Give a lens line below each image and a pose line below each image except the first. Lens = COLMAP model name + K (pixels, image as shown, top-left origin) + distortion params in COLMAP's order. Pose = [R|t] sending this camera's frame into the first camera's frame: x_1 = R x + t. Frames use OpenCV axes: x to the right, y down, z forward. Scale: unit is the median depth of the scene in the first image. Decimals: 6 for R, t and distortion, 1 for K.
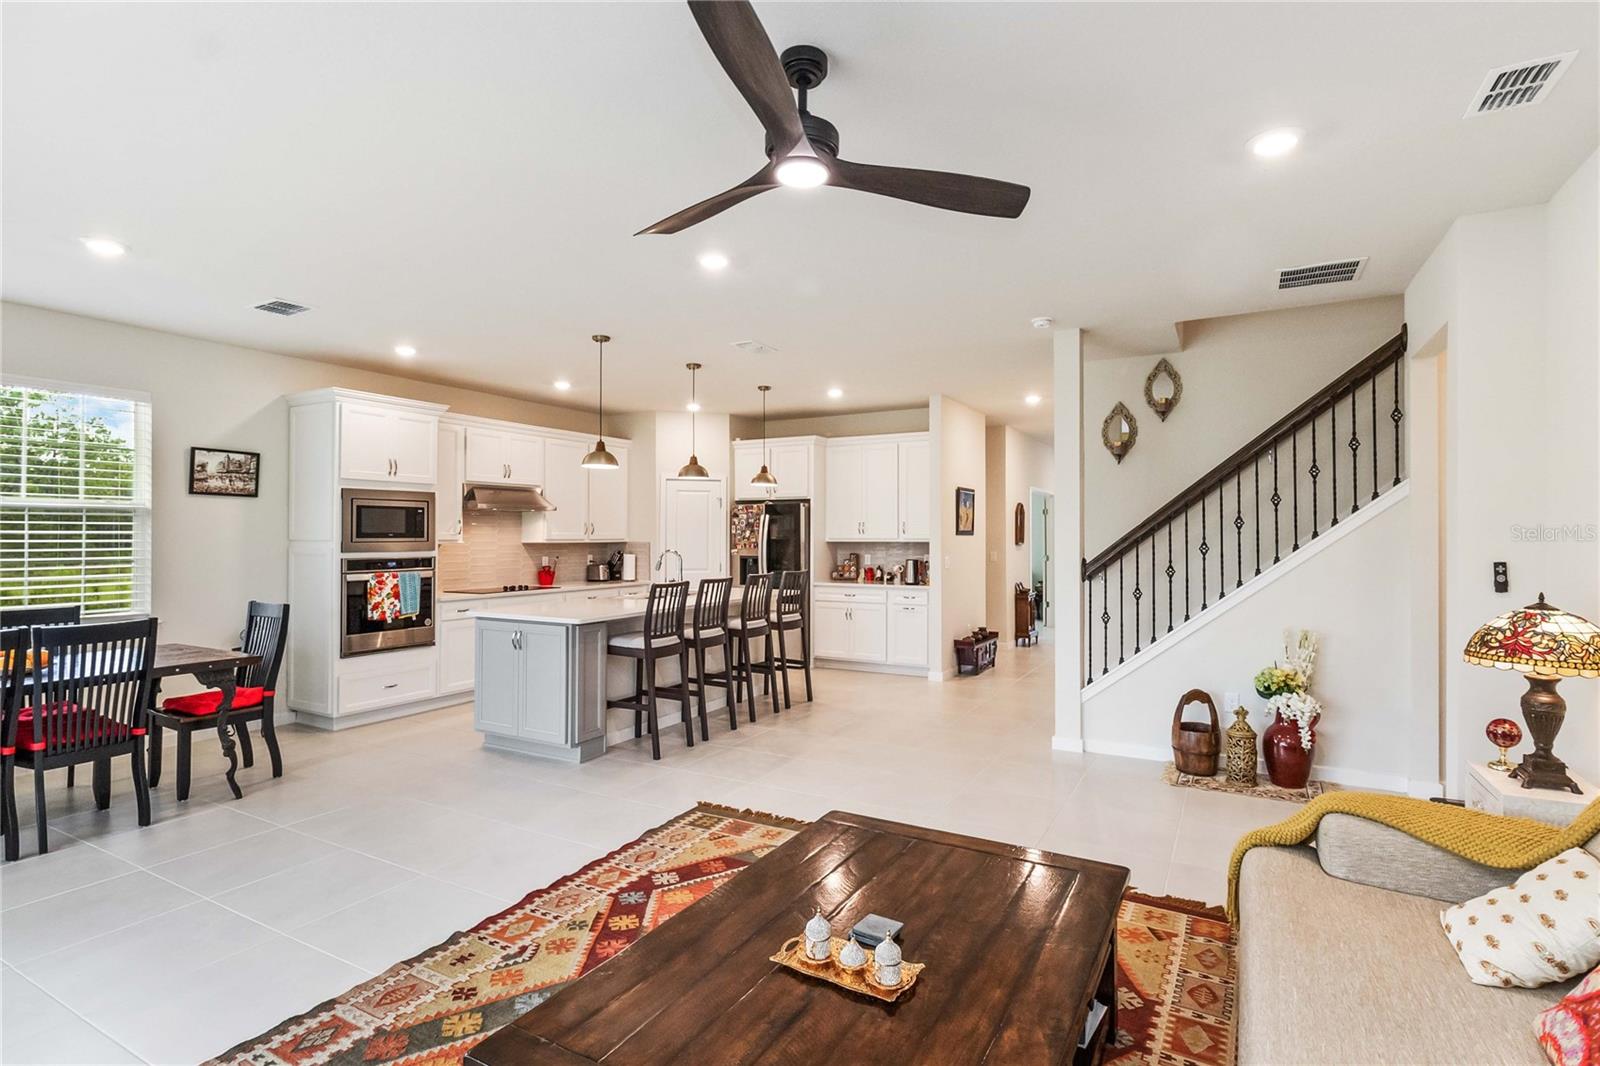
lens RADIAL K [[766.8, 0, 795.3], [0, 766.8, 525.3], [0, 0, 1]] dist [0.001019, 0.000059]
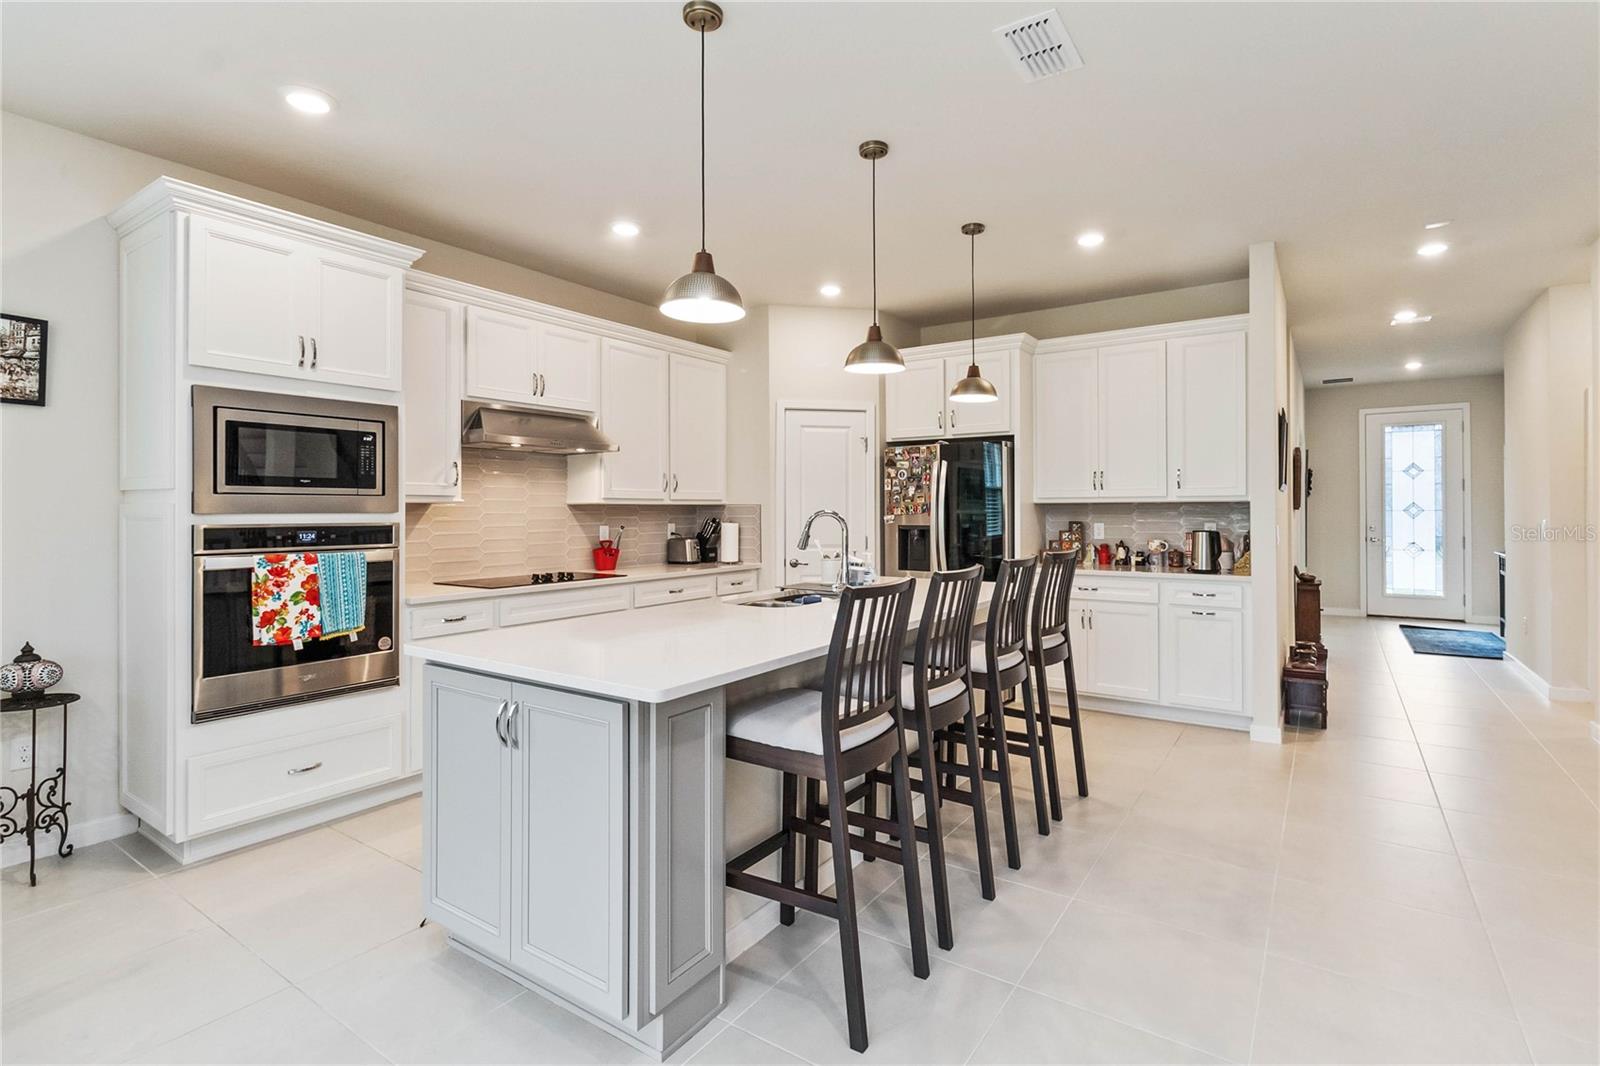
lens RADIAL K [[763.1, 0, 798.1], [0, 763.1, 505.7], [0, 0, 1]] dist [0.002080, -0.000227]
pose [[0.996074, -0.002362, -0.088493, -0.144092], [0.002991, 0.999971, 0.006977, 0.026714], [0.088474, -0.007214, 0.996052, 0.507371]]
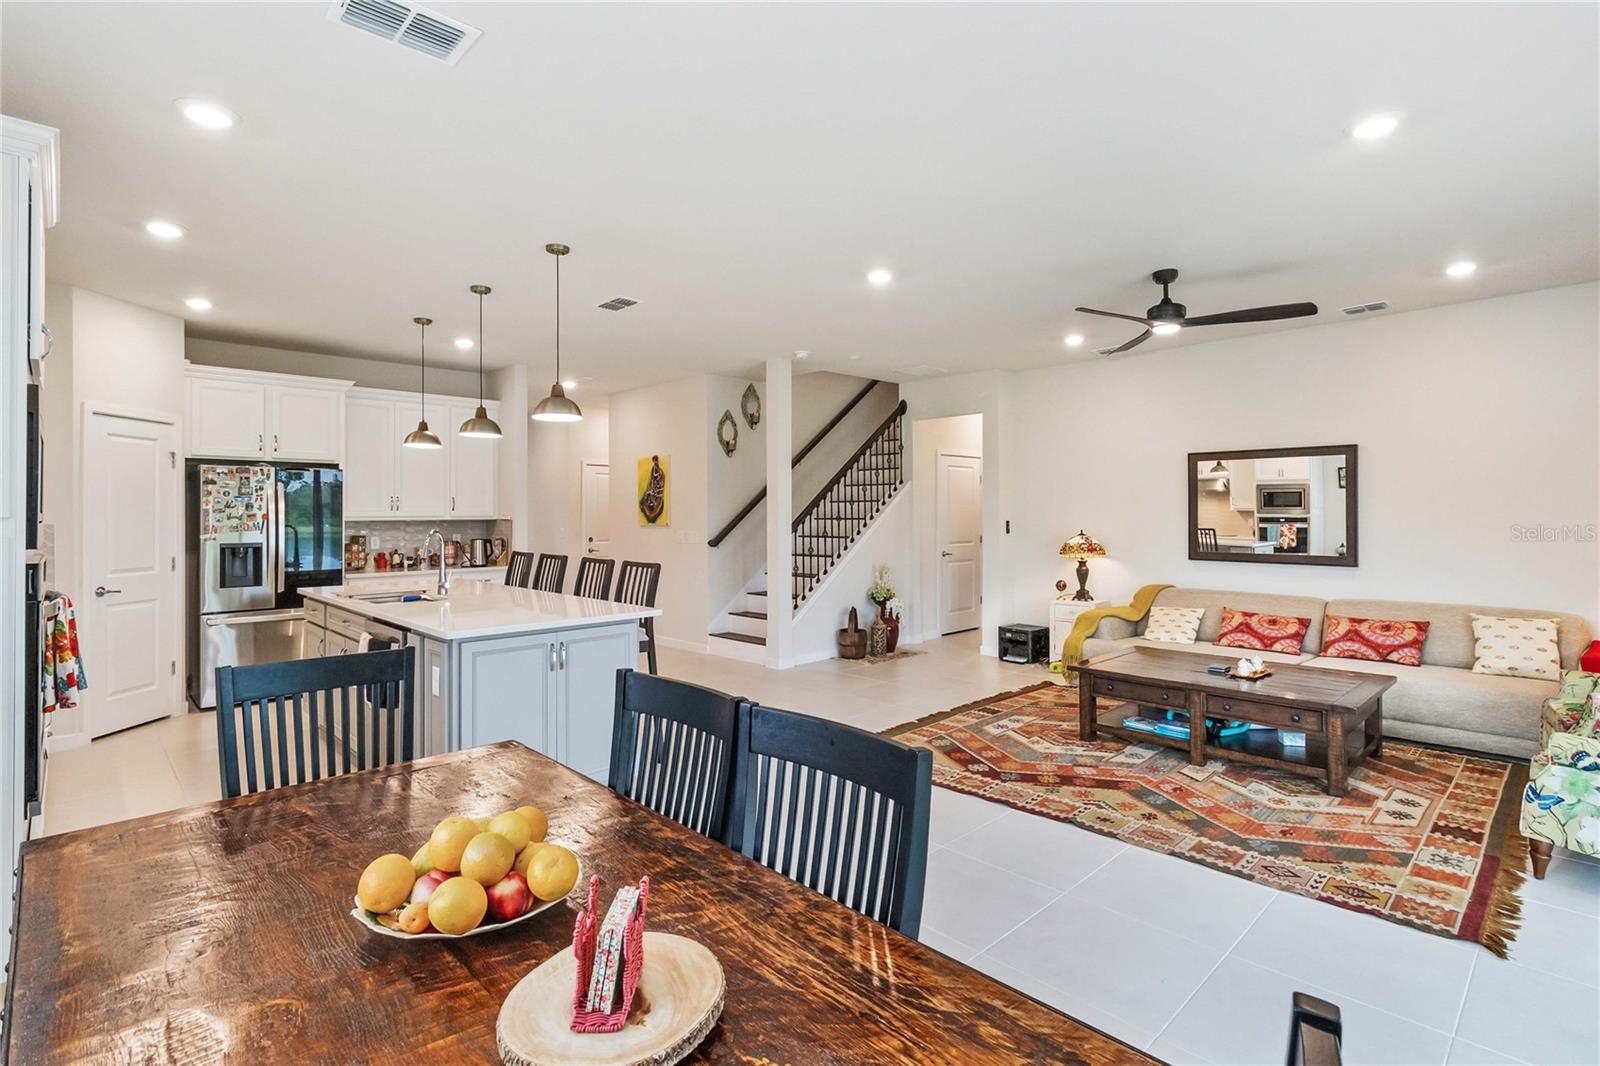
lens RADIAL K [[763.1, 0, 798.1], [0, 763.1, 505.7], [0, 0, 1]] dist [0.002080, -0.000227]
pose [[0.310508, 0.009545, 0.950523, -0.785643], [-0.004561, 0.999953, -0.008551, 0.014952], [-0.950560, -0.001680, 0.310537, 0.472443]]
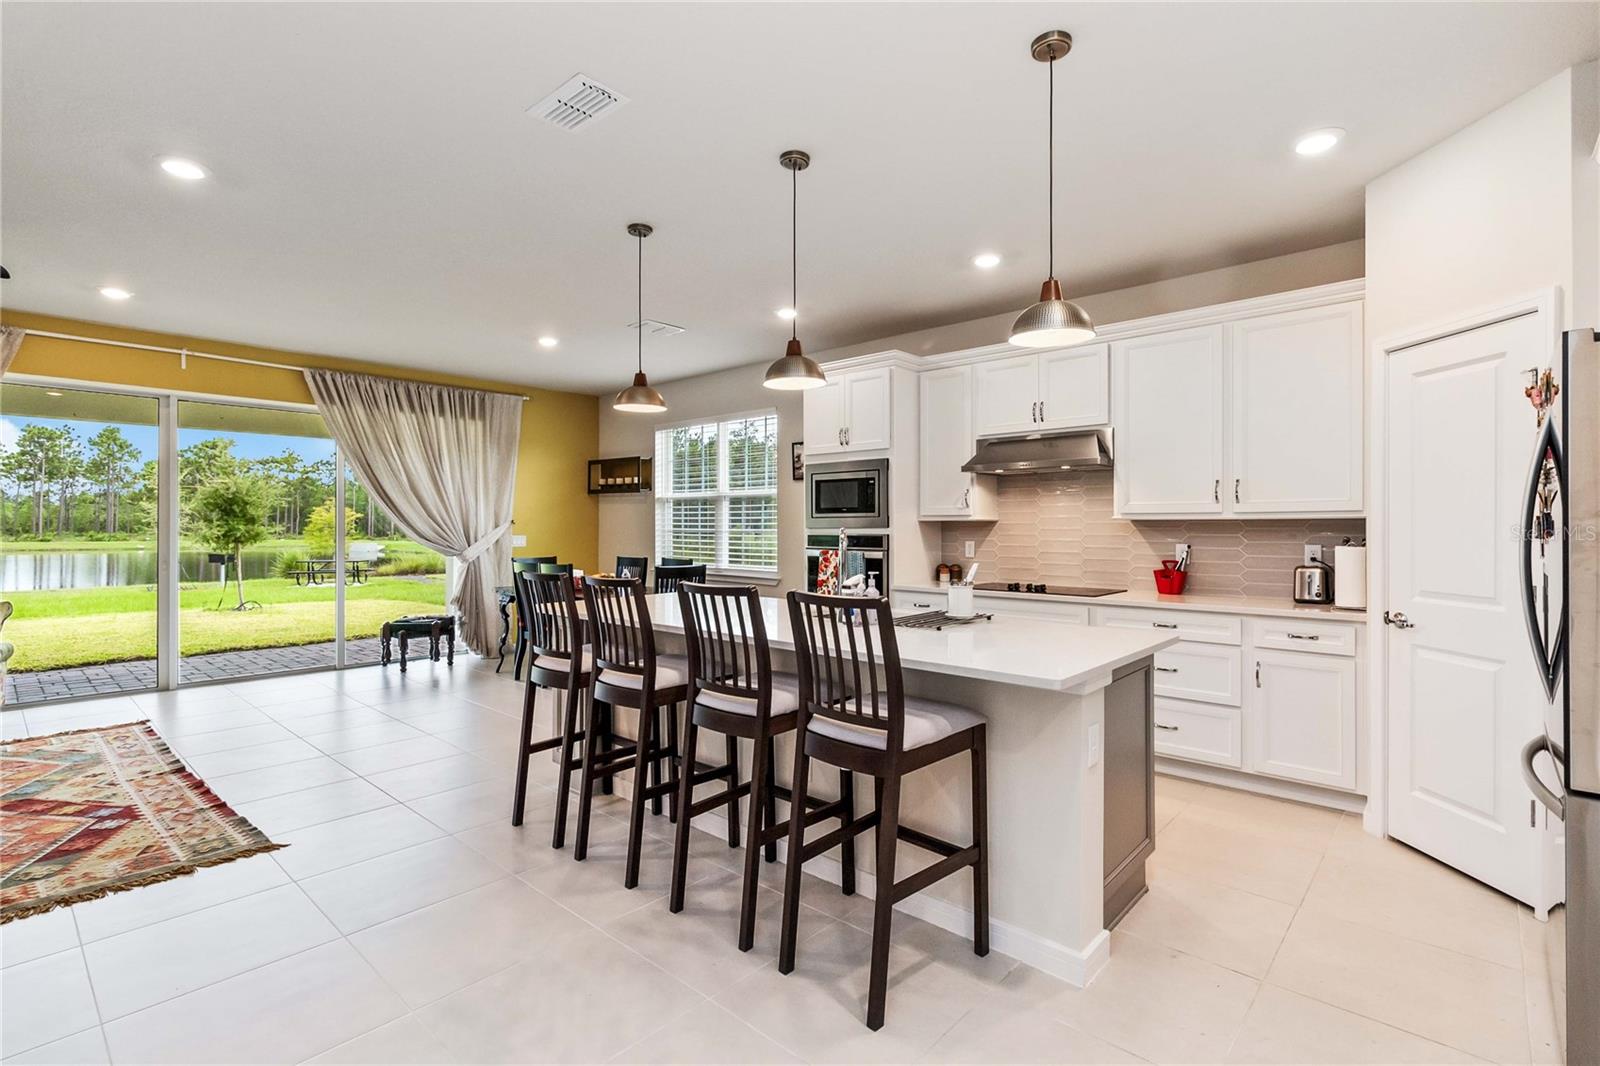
lens RADIAL K [[742.8, 0, 825.6], [0, 742.8, 526.4], [0, 0, 1]] dist [0.007540, 0.000001]
pose [[-0.204781, -0.002257, -0.978805, 0.353149], [0.012585, 0.999909, -0.004938, 0.036638], [0.978727, -0.013330, -0.204734, 1.159234]]
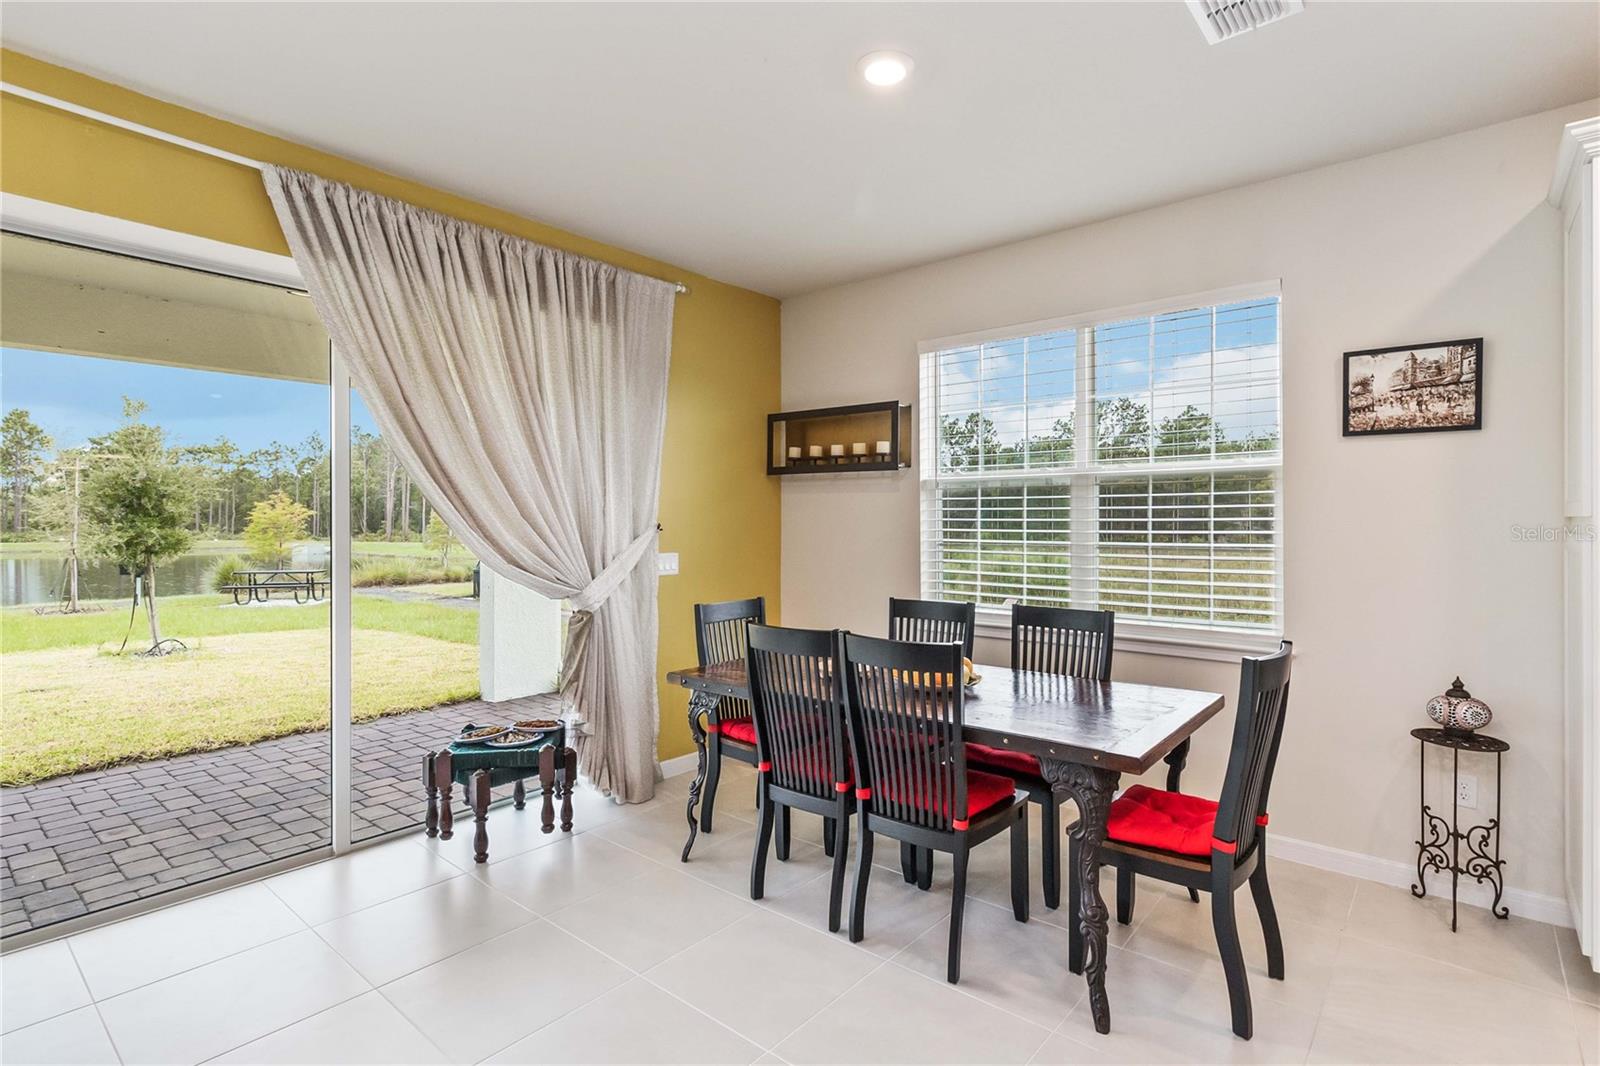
lens RADIAL K [[796.0, 0, 825.8], [0, 796.0, 525.6], [0, 0, 1]] dist [-0.001547, -0.000677]
pose [[-0.181714, 0.012104, -0.983277, -0.118582], [0.022486, 0.999714, 0.008151, 0.011043], [0.983094, -0.020628, -0.181934, 0.647006]]
